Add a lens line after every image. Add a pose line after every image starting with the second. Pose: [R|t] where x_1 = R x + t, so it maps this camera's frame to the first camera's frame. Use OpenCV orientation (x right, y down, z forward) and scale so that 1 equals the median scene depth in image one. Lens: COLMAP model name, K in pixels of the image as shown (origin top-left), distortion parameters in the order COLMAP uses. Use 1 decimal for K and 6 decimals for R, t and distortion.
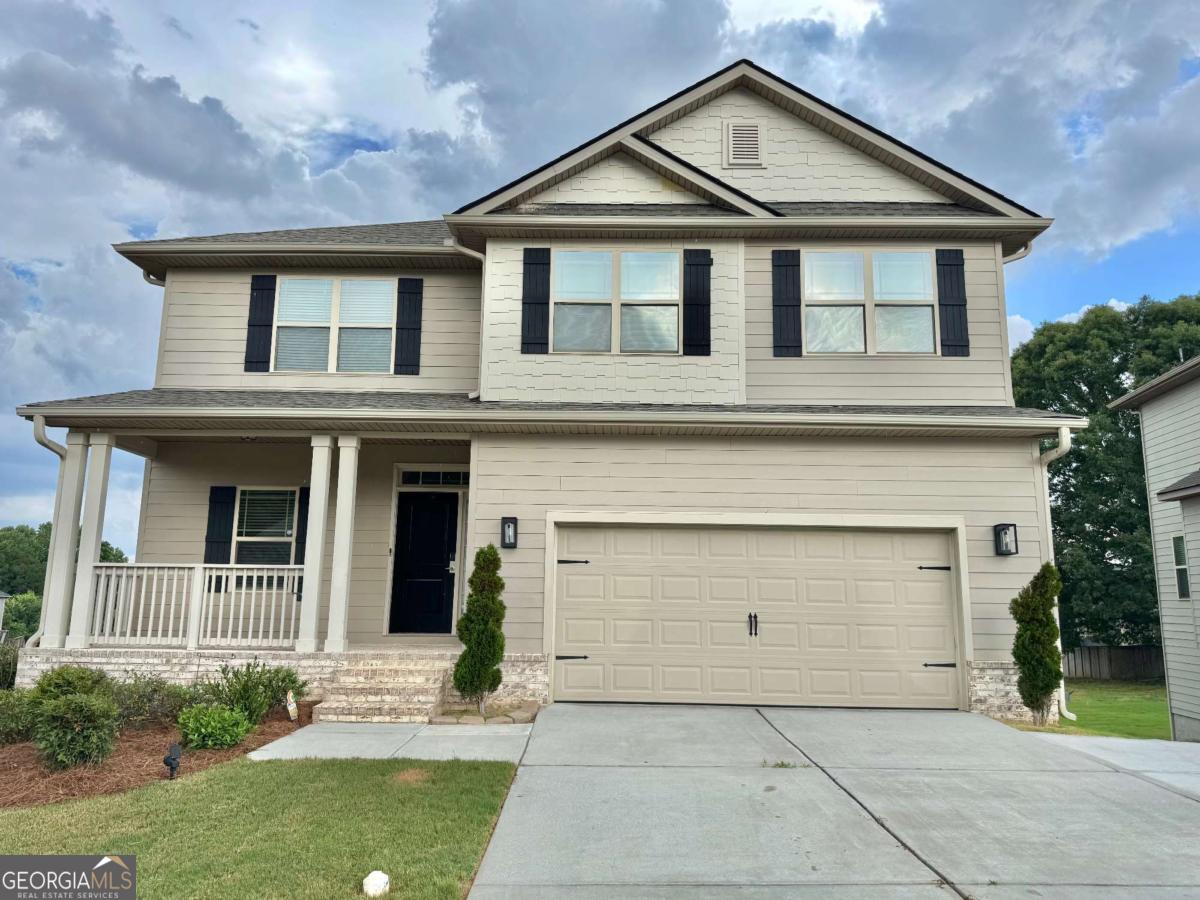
lens RADIAL K [[863.6, 0, 607.7], [0, 863.6, 442.5], [0, 0, 1]] dist [0.012041, -0.034005]
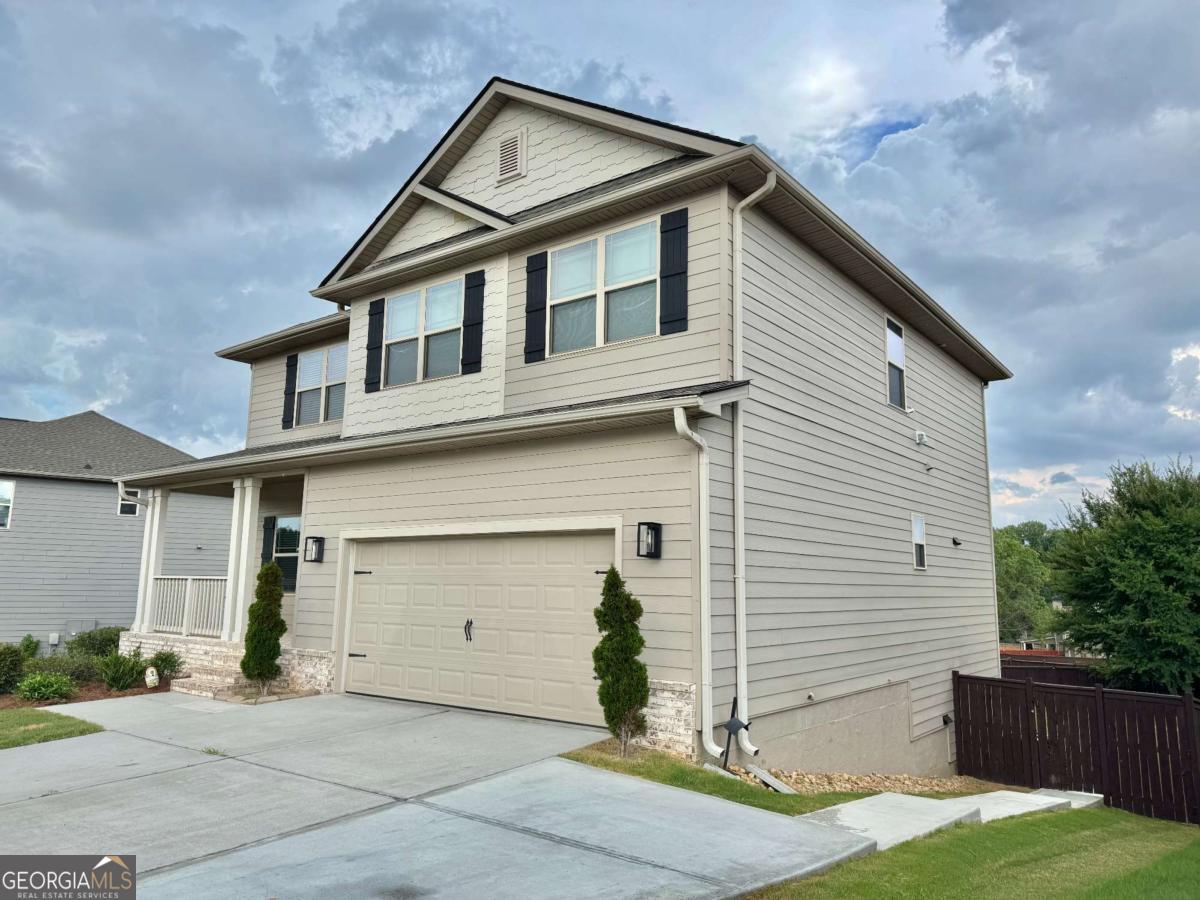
lens RADIAL K [[863.6, 0, 607.5], [0, 863.6, 444.6], [0, 0, 1]] dist [0.012041, -0.034005]
pose [[0.805287, -0.098048, -0.584722, 0.836669], [0.102991, 0.994371, -0.024898, 0.028363], [0.583871, -0.040171, 0.810852, 0.235742]]
